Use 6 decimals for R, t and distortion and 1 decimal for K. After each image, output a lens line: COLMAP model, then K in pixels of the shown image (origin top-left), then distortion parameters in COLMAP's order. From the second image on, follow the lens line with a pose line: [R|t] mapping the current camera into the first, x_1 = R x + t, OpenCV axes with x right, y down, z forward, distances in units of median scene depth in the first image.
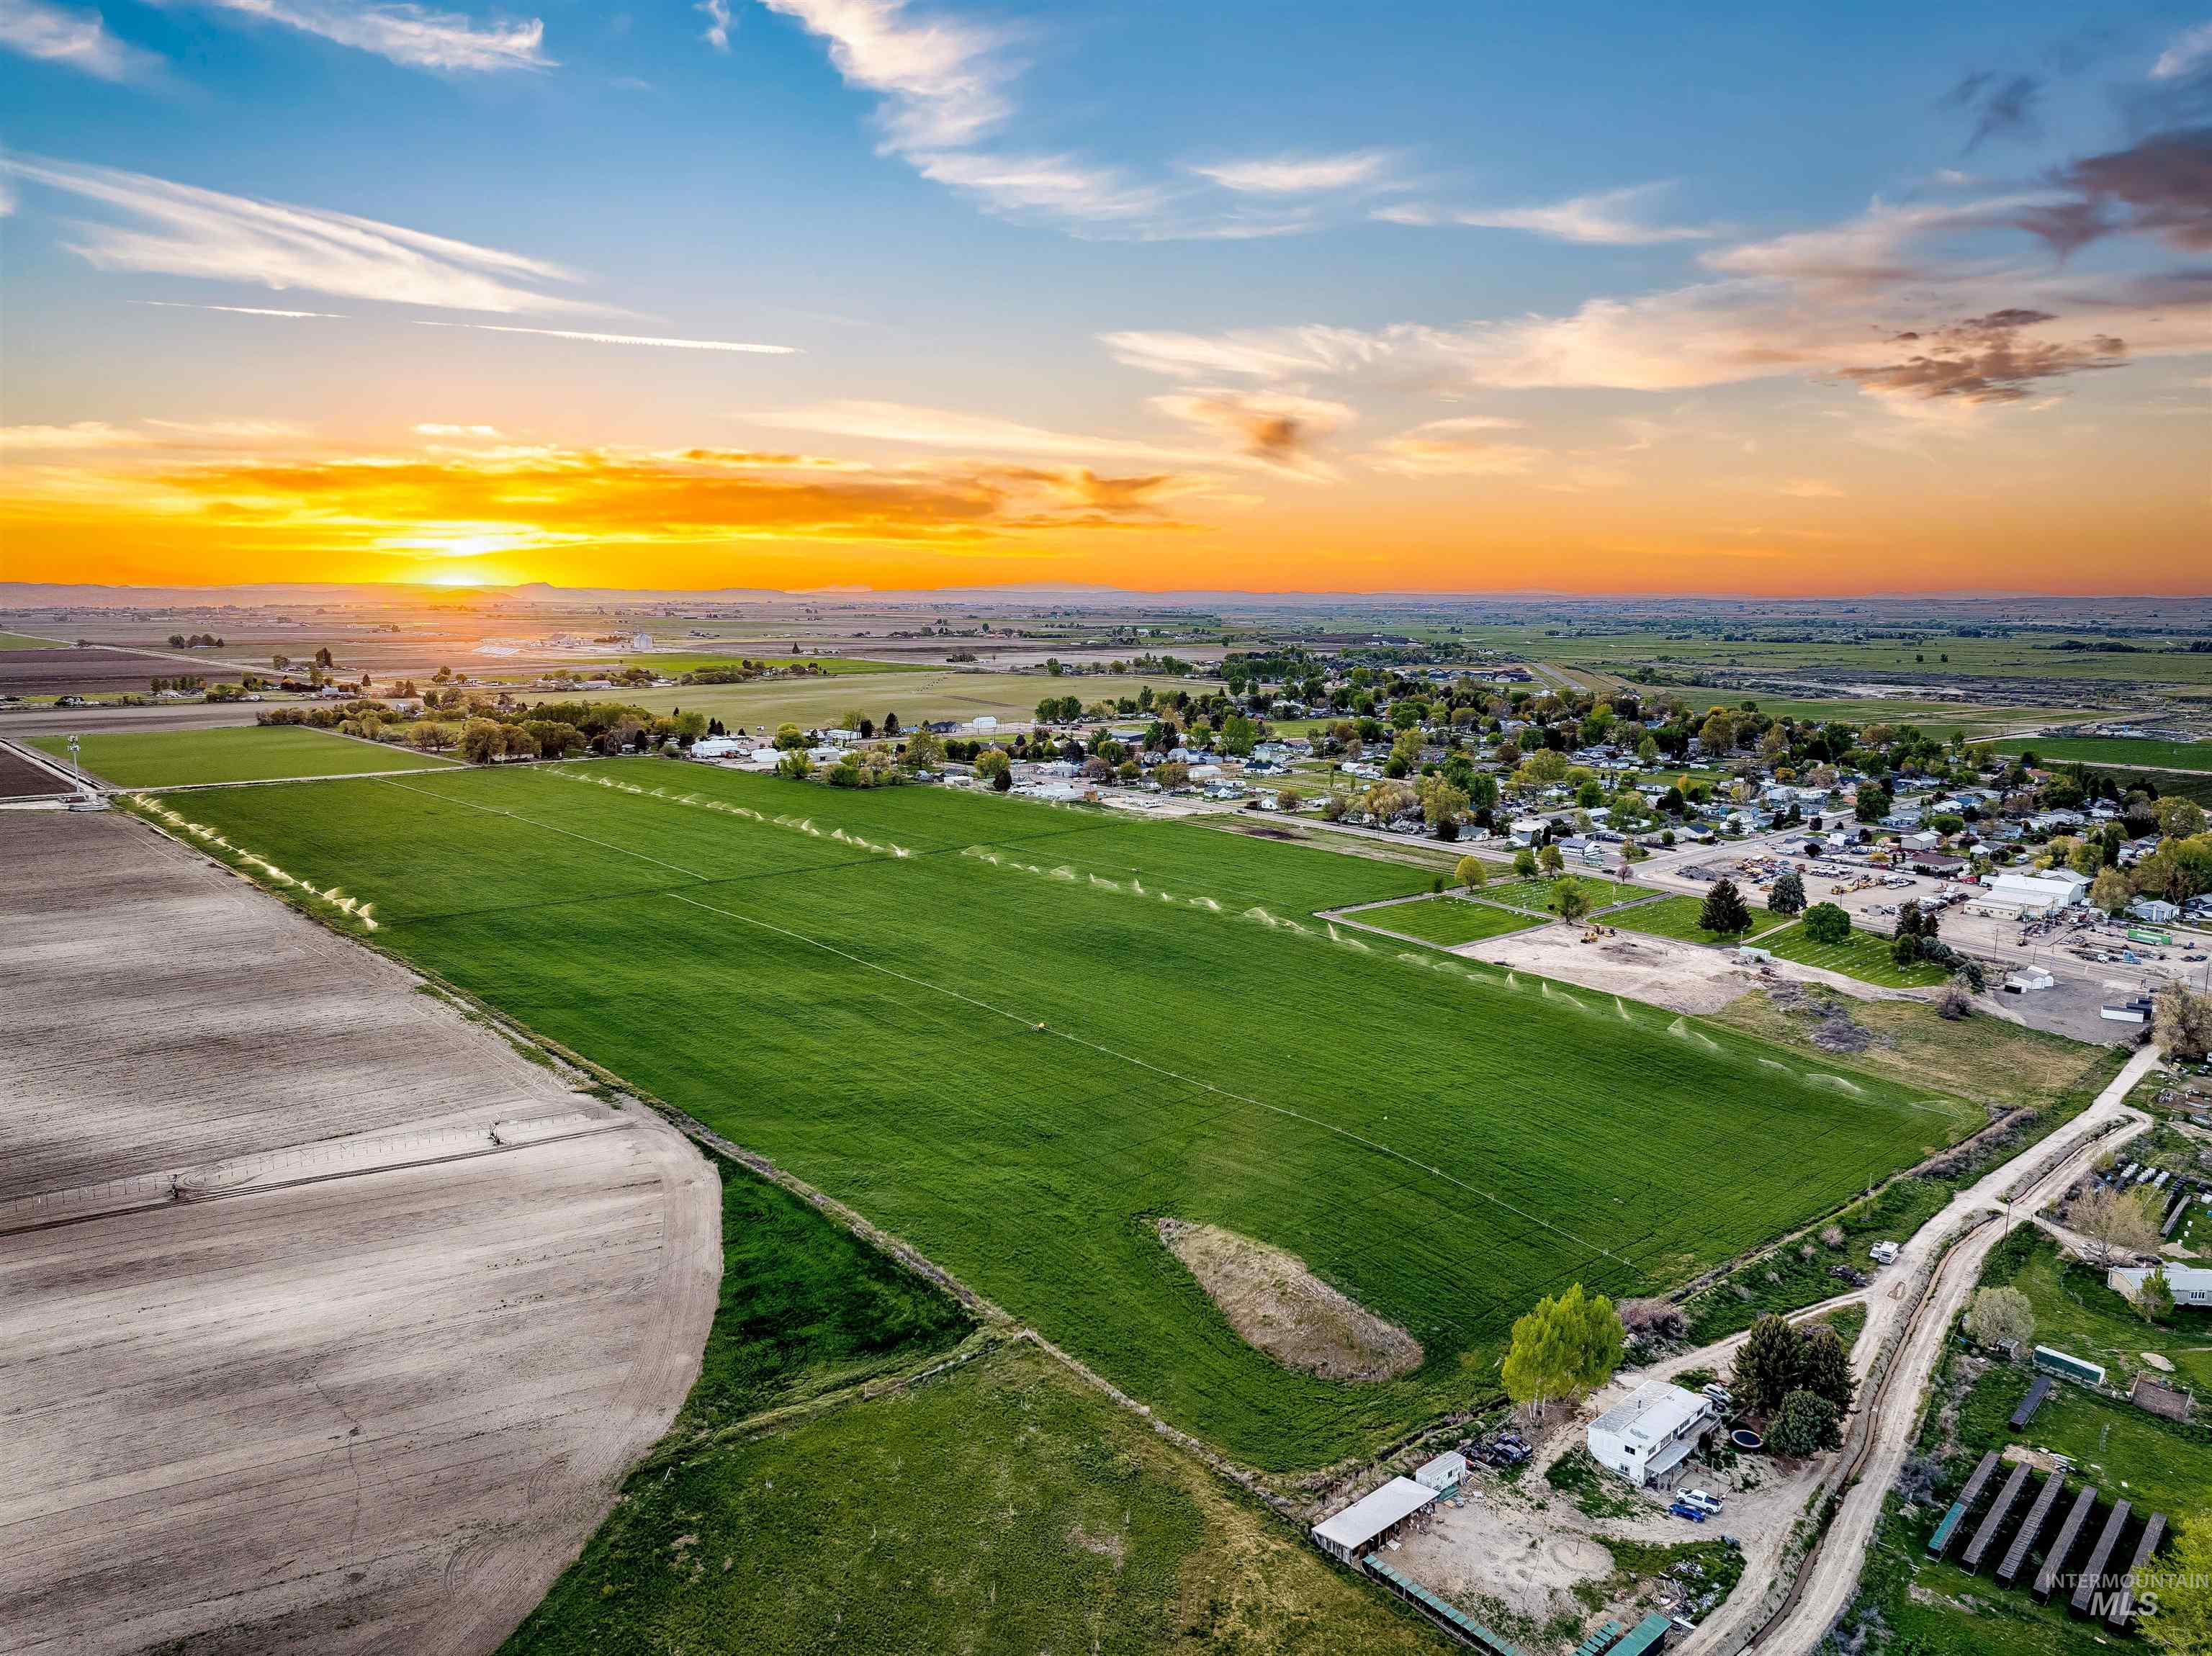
lens RADIAL K [[1534.5, 0, 1111.2], [0, 1534.5, 824.3], [0, 0, 1]] dist [-0.049584, 0.020394]
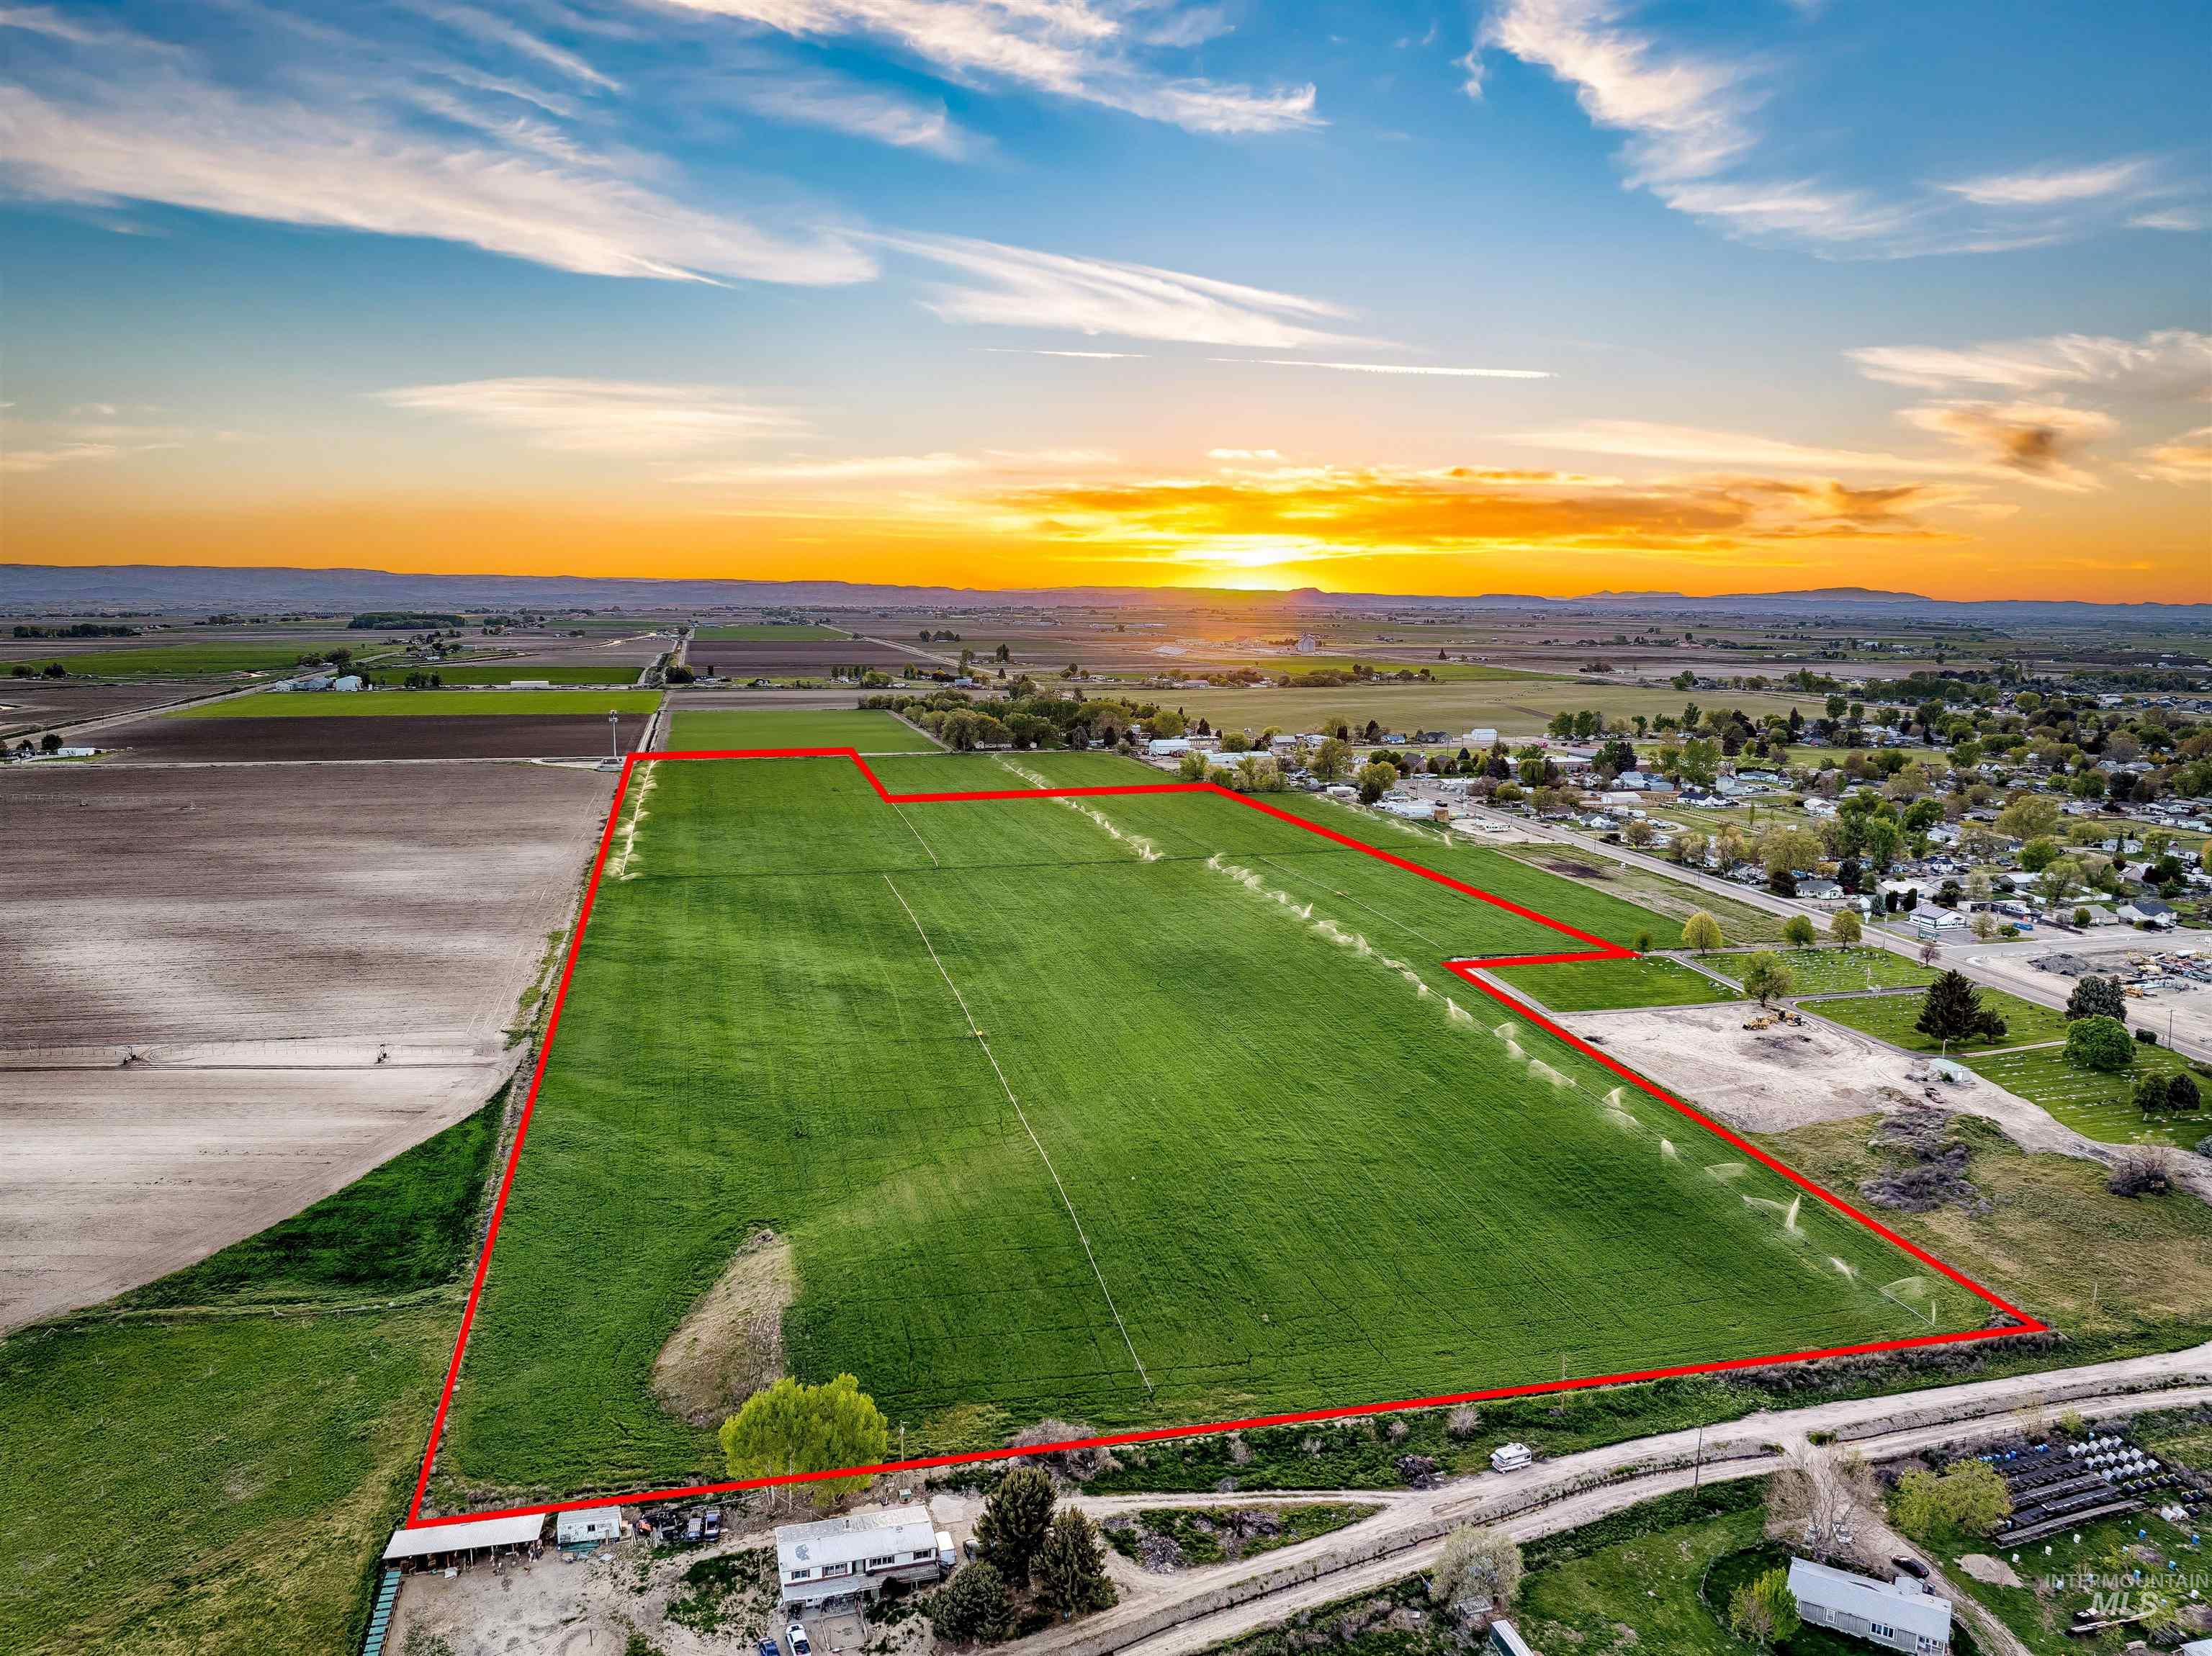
lens RADIAL K [[1534.5, 0, 1111.2], [0, 1534.5, 824.3], [0, 0, 1]] dist [-0.049584, 0.020394]
pose [[0.888637, 0.069227, -0.453357, 0.604215], [-0.070861, 0.997396, 0.013405, -0.029140], [0.453105, 0.020213, 0.891228, 0.199813]]
